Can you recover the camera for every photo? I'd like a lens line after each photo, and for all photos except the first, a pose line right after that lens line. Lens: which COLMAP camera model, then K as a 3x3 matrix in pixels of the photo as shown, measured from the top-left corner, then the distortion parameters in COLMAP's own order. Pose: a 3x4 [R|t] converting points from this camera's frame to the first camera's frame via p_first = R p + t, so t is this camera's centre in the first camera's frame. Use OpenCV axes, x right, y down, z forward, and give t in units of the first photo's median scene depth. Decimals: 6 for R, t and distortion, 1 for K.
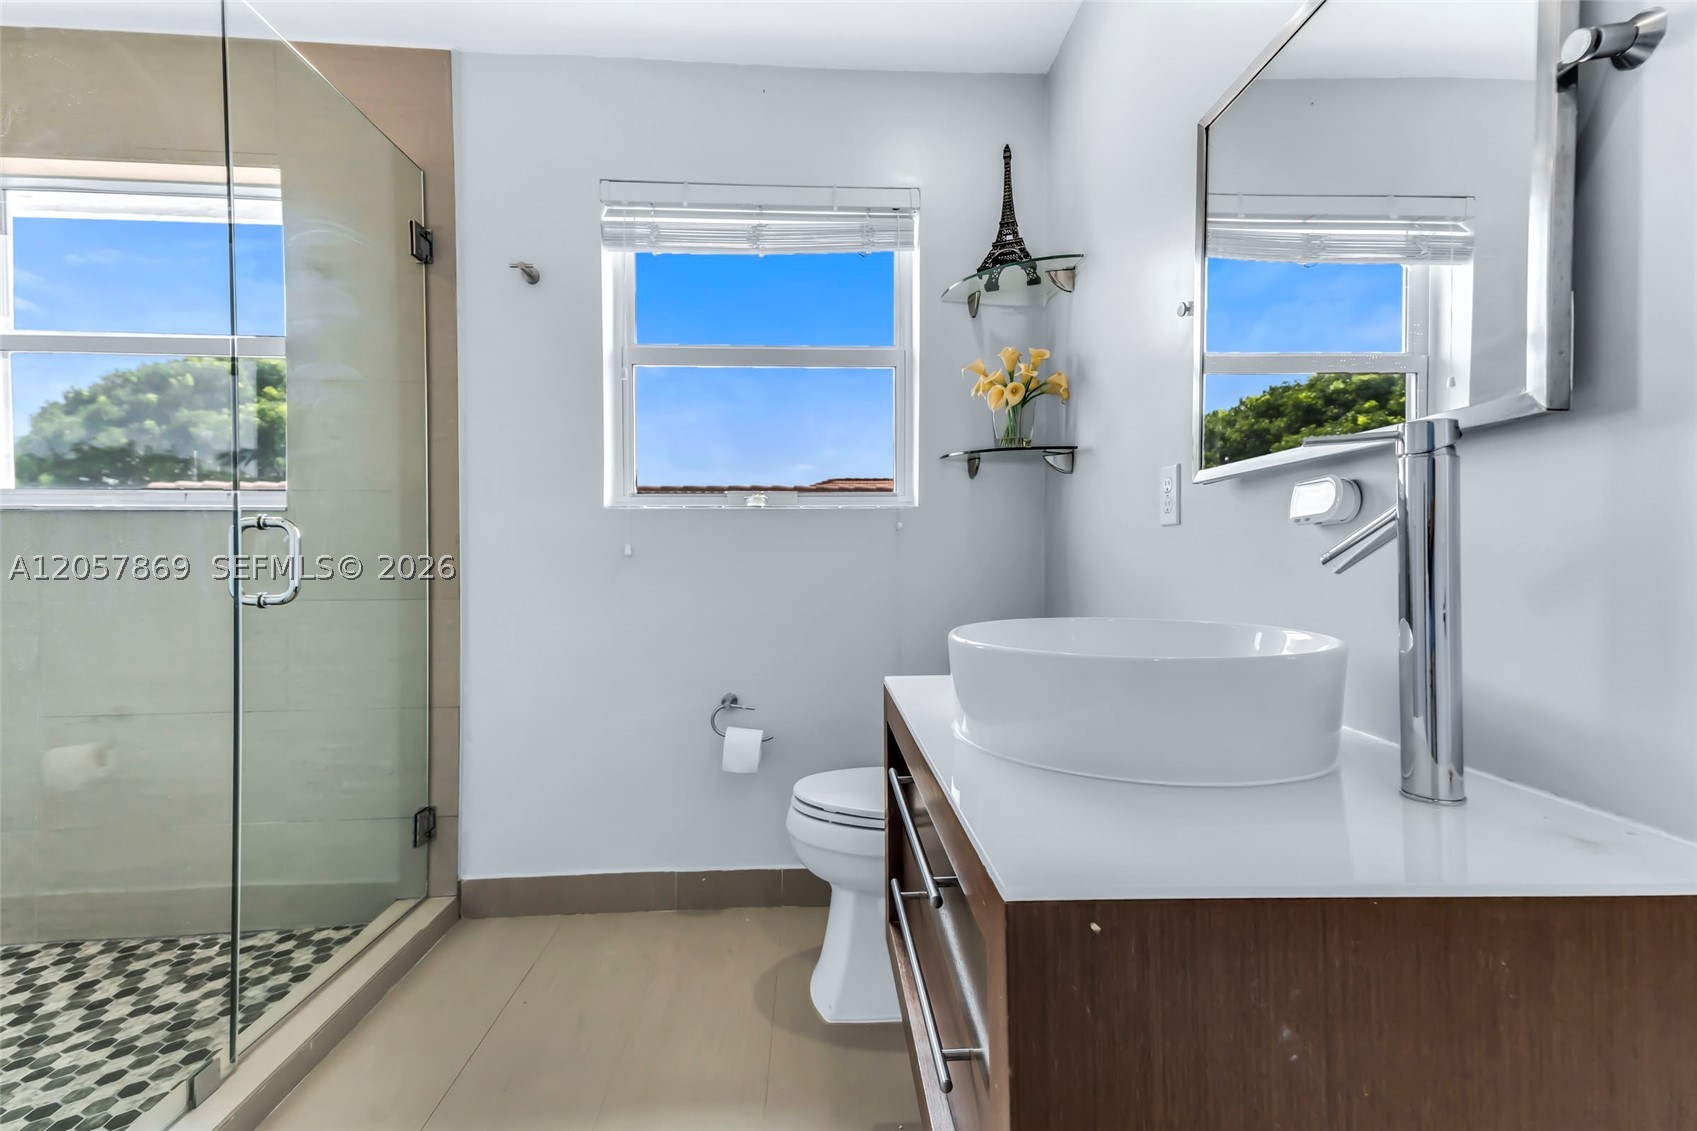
lens RADIAL K [[758.1, 0, 848.1], [0, 758.1, 574.8], [0, 0, 1]] dist [0.038237, -0.002461]
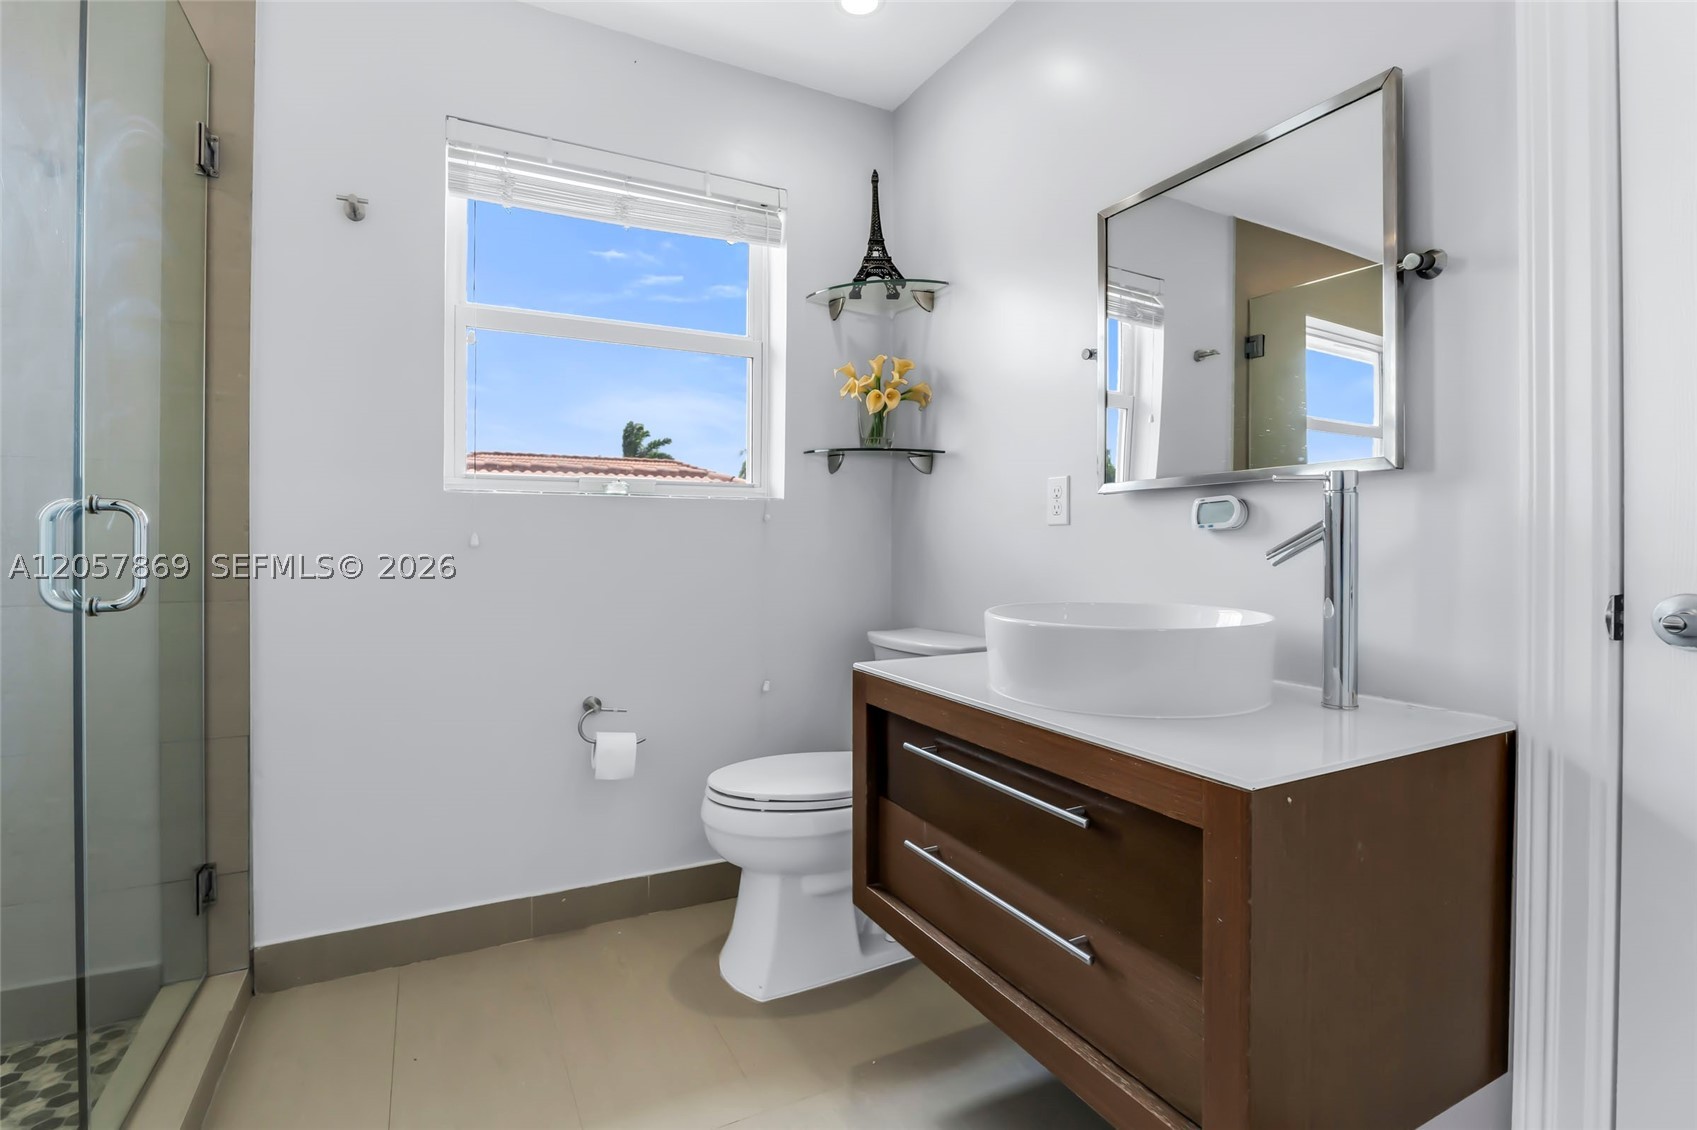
lens RADIAL K [[807.6, 0, 863.5], [0, 807.6, 569.3], [0, 0, 1]] dist [-0.019470, 0.002315]
pose [[0.904980, -0.007460, 0.425388, -0.282657], [0.003781, 0.999948, 0.009492, -0.005898], [-0.425437, -0.006982, 0.904961, -0.024048]]
